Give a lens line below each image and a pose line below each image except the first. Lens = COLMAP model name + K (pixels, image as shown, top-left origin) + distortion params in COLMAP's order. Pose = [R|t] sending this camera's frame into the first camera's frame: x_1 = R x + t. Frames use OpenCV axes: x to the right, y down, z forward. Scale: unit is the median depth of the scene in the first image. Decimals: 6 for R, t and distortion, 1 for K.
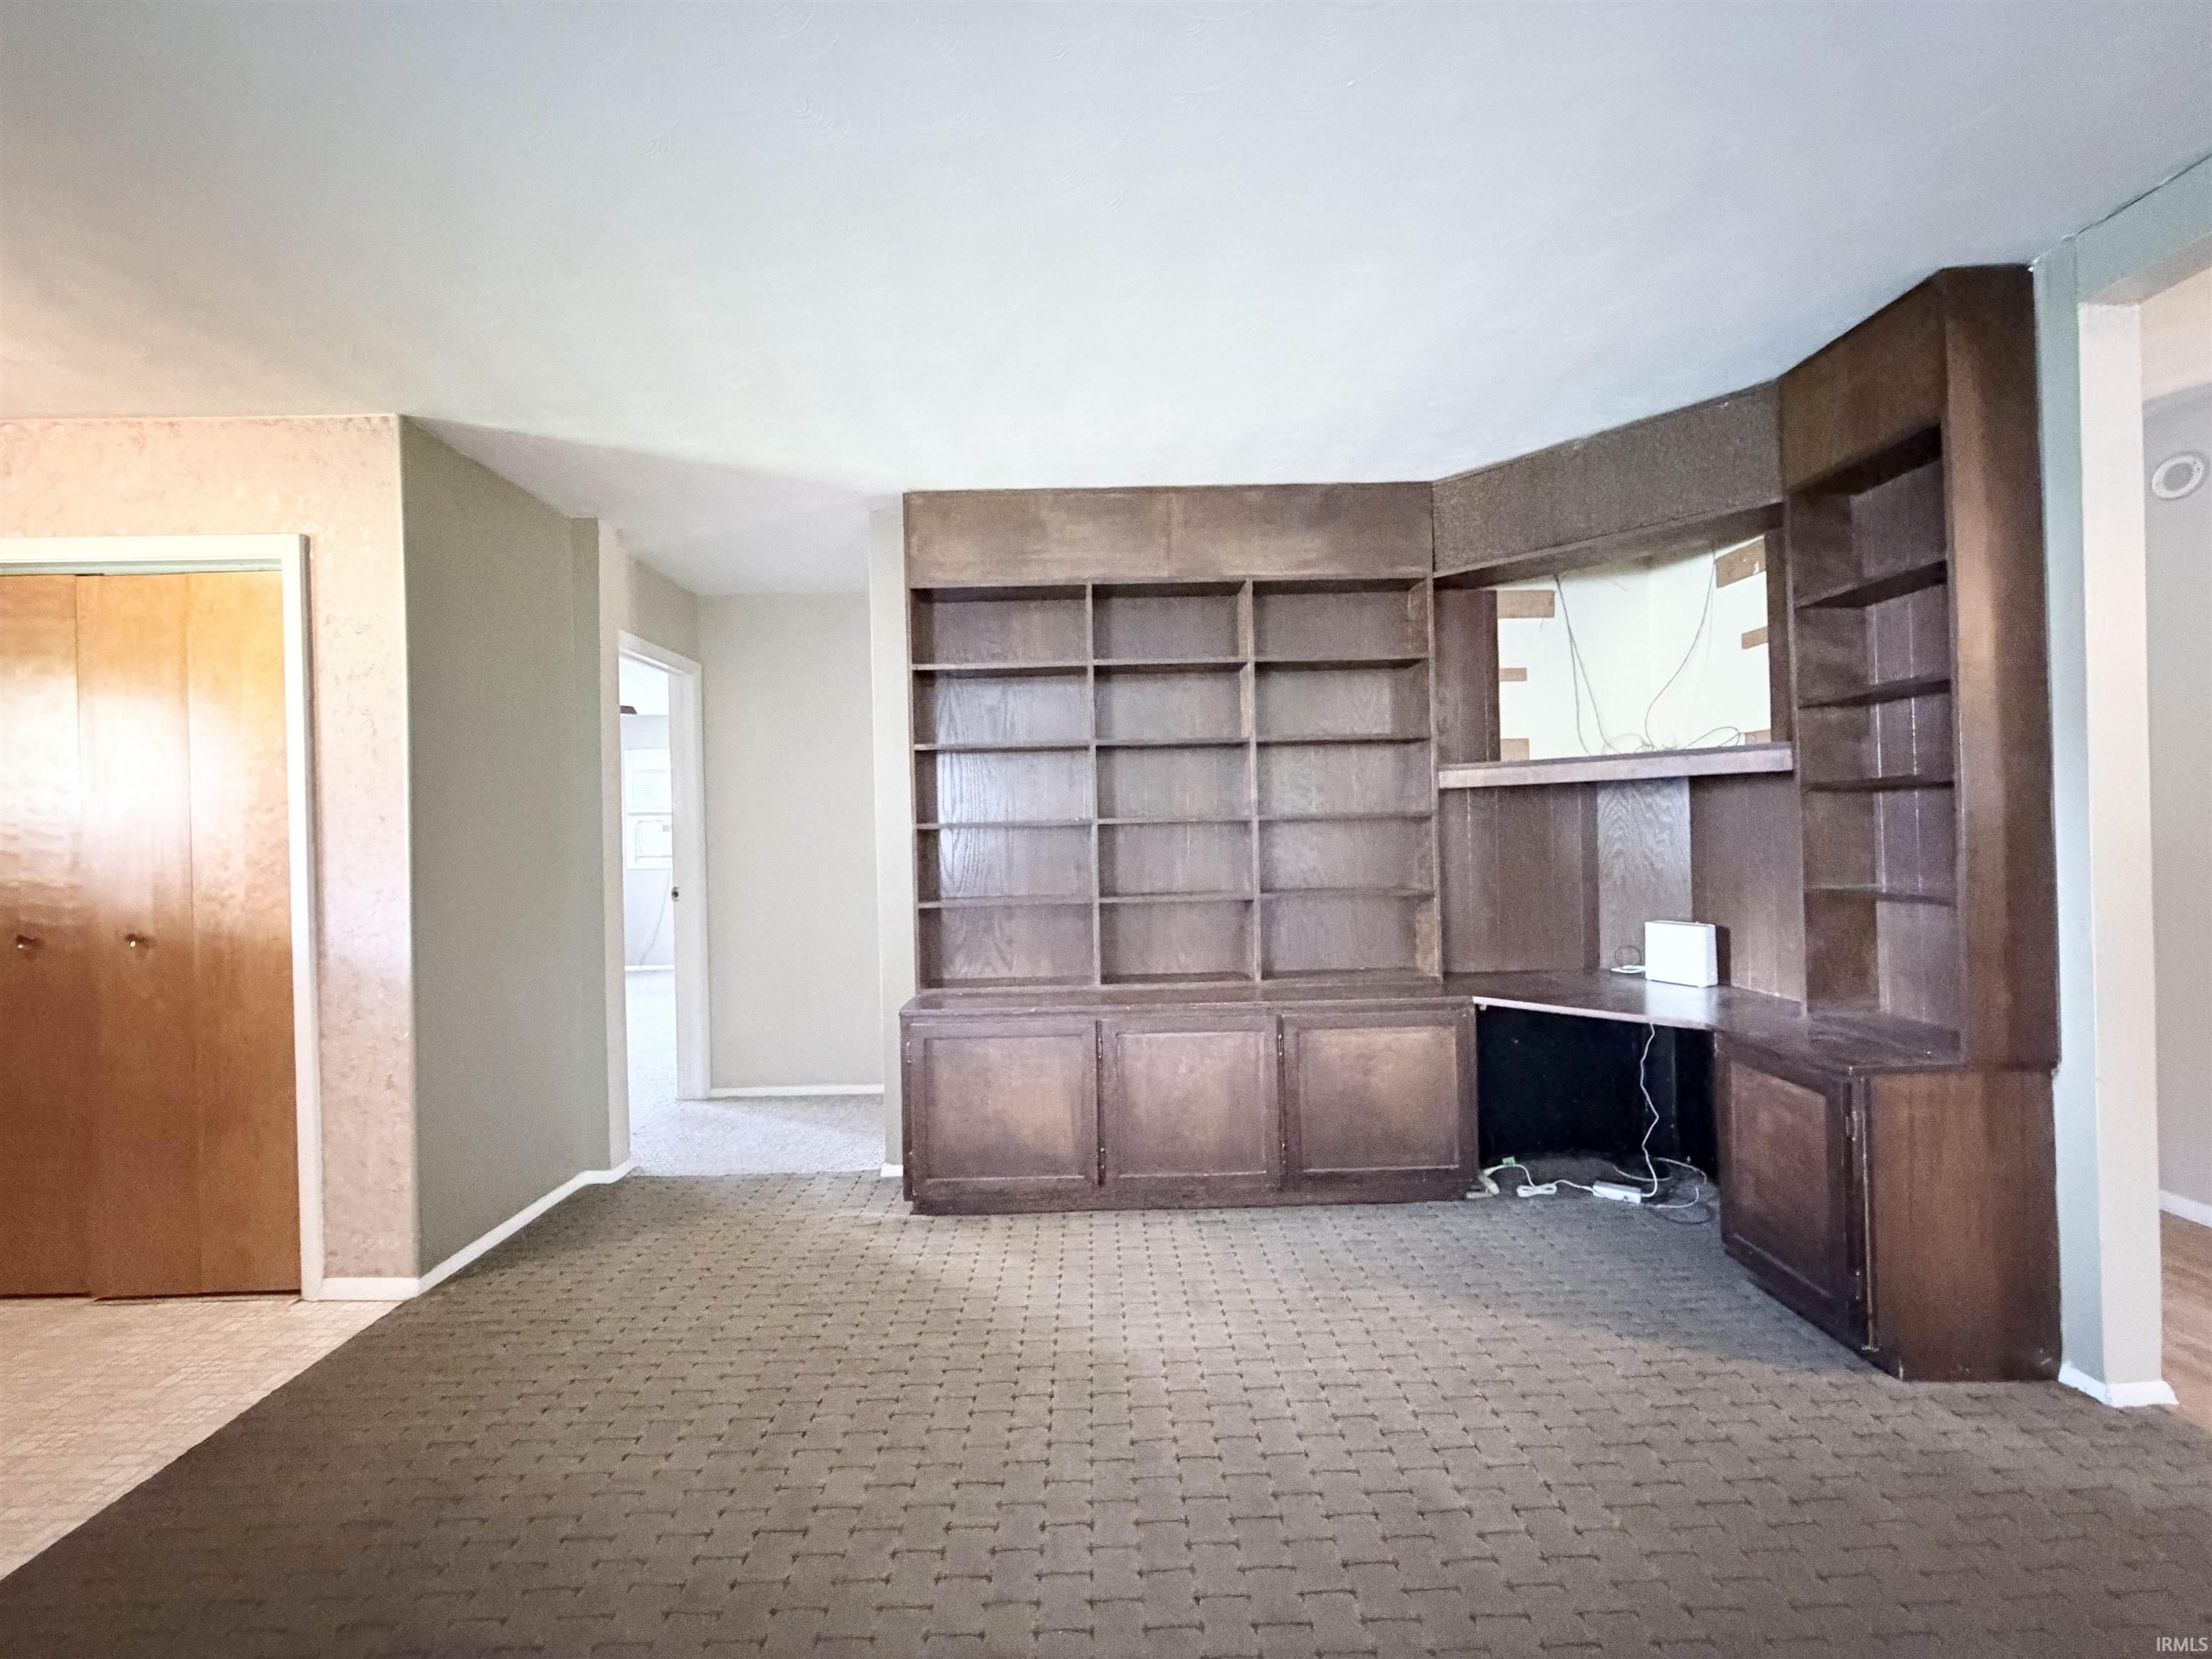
lens RADIAL K [[879.4, 0, 1101.0], [0, 879.4, 826.4], [0, 0, 1]] dist [0.000449, -0.000314]
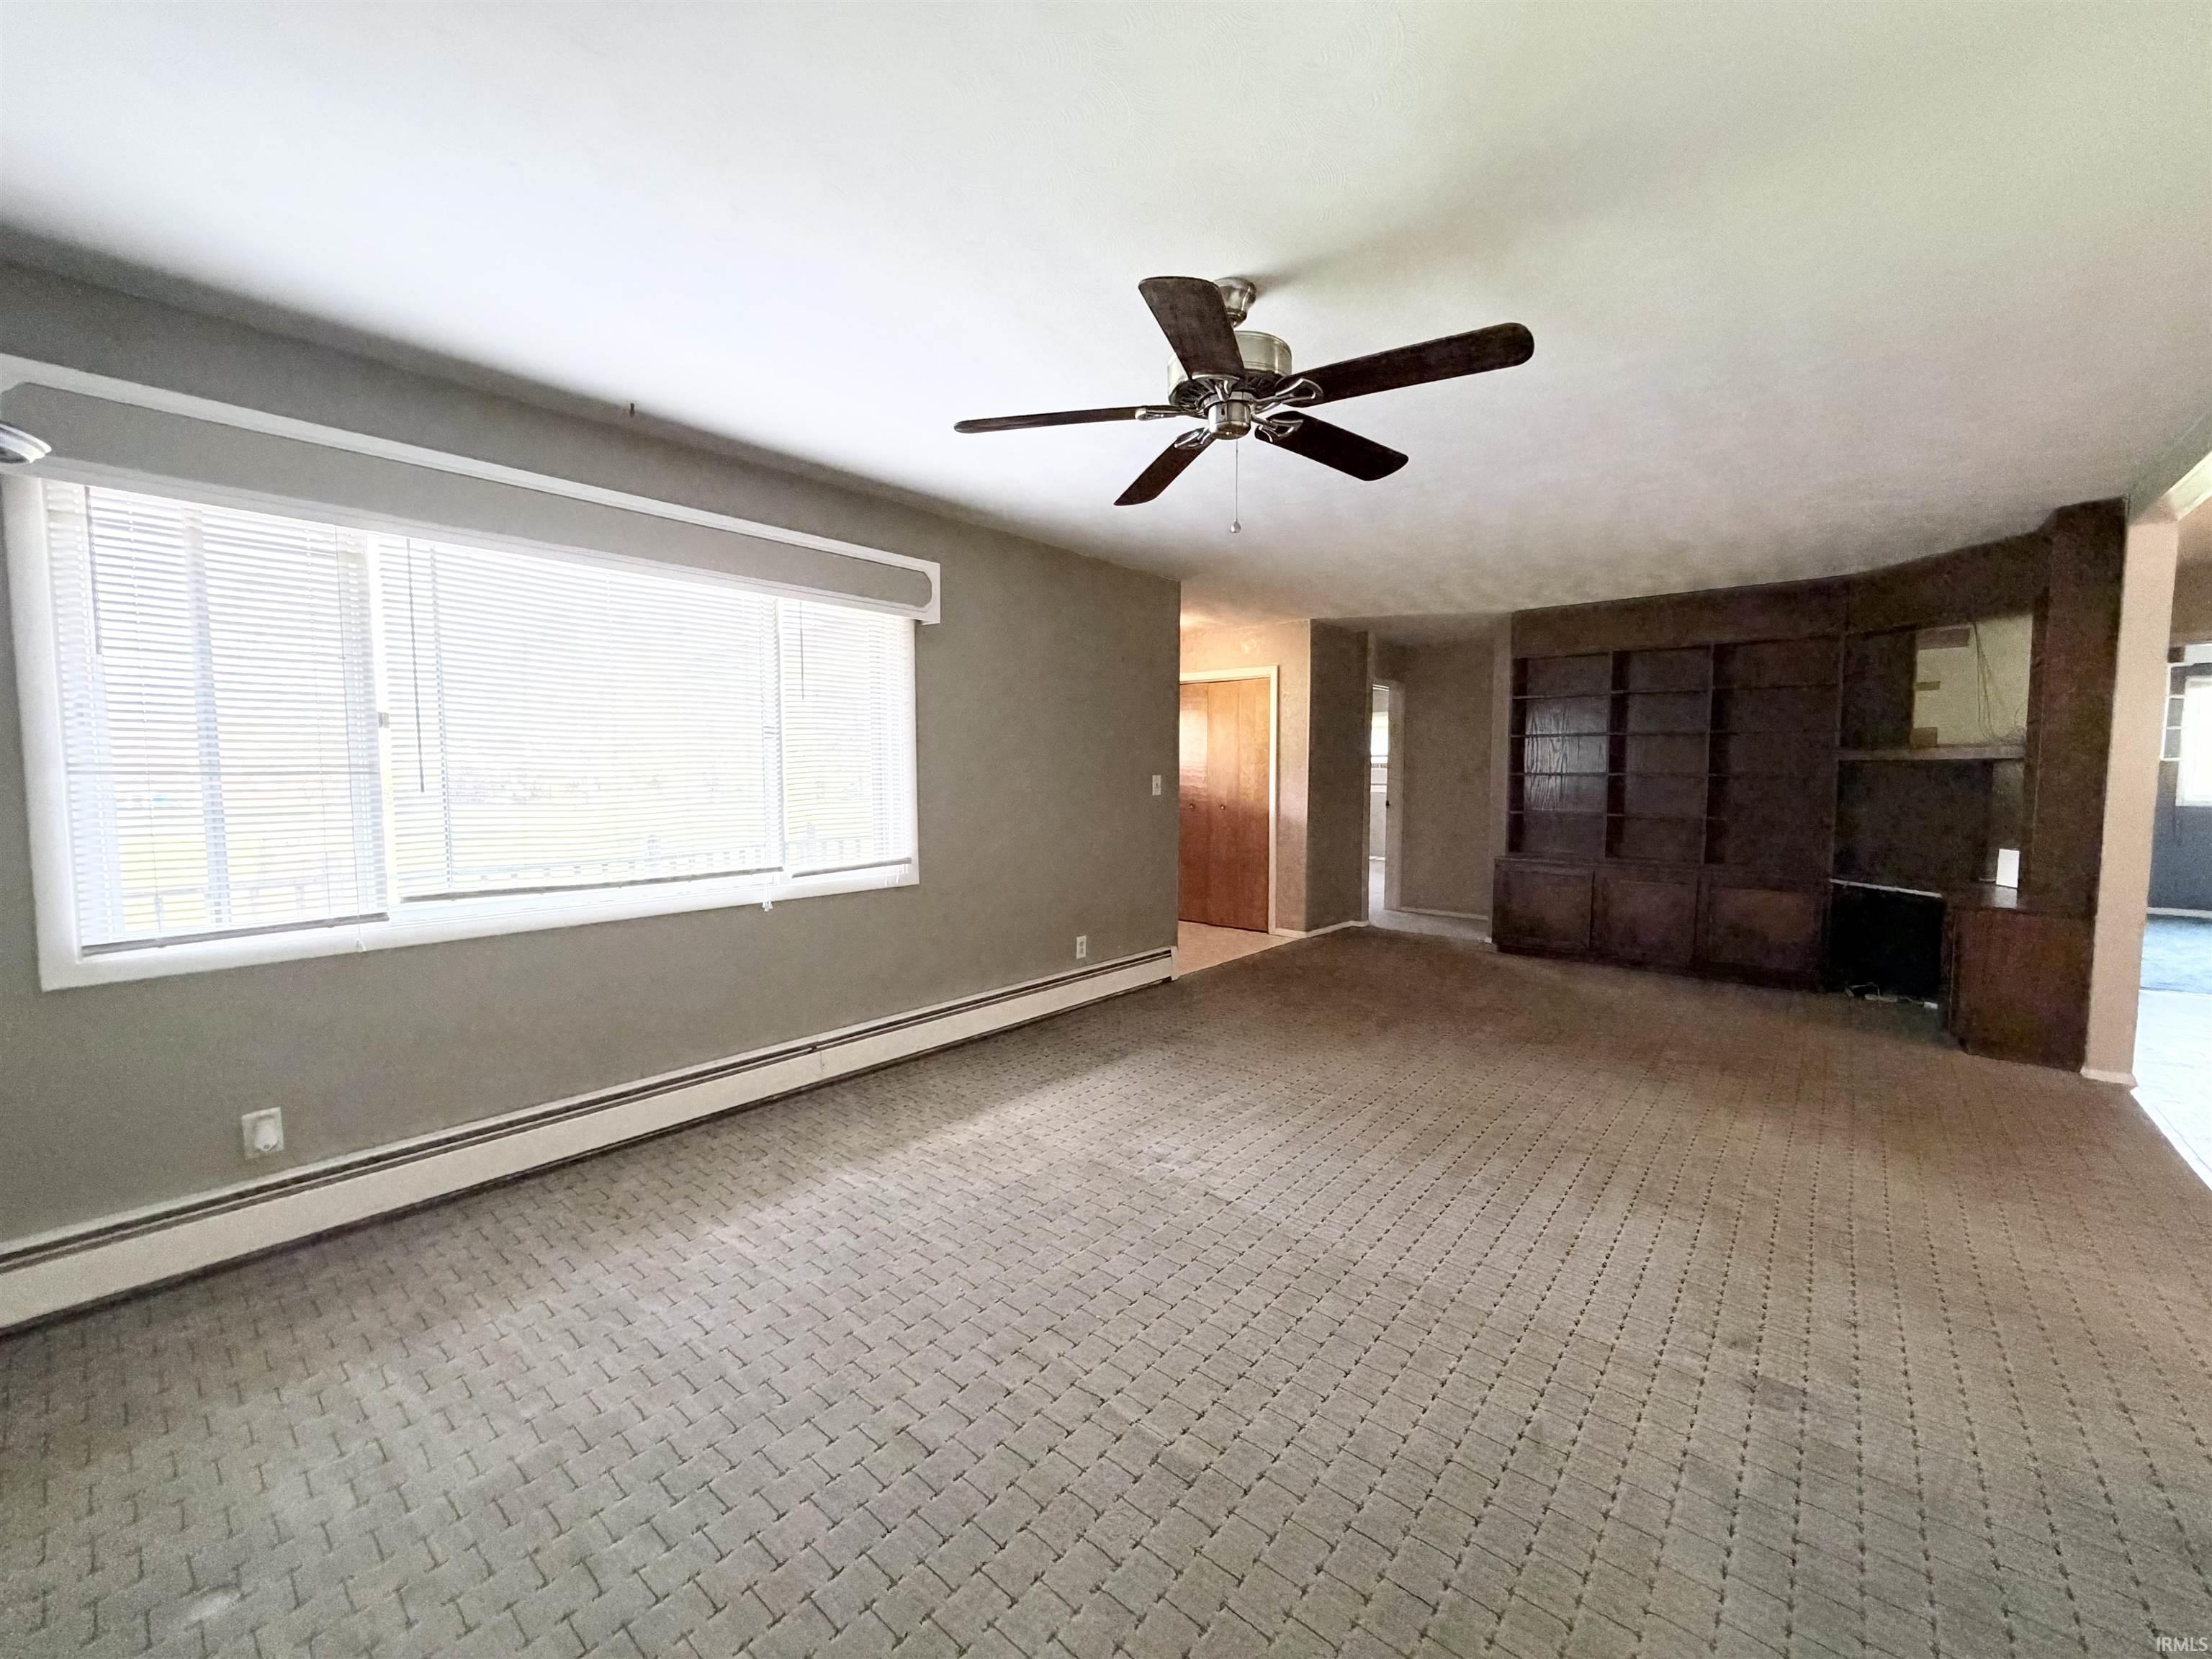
lens RADIAL K [[879.4, 0, 1104.0], [0, 879.4, 826.7], [0, 0, 1]] dist [0.000449, -0.000314]
pose [[0.754441, 0.066466, -0.652994, 0.442714], [-0.016276, 0.996448, 0.082620, -0.032578], [0.656166, -0.051704, 0.752843, -1.235062]]
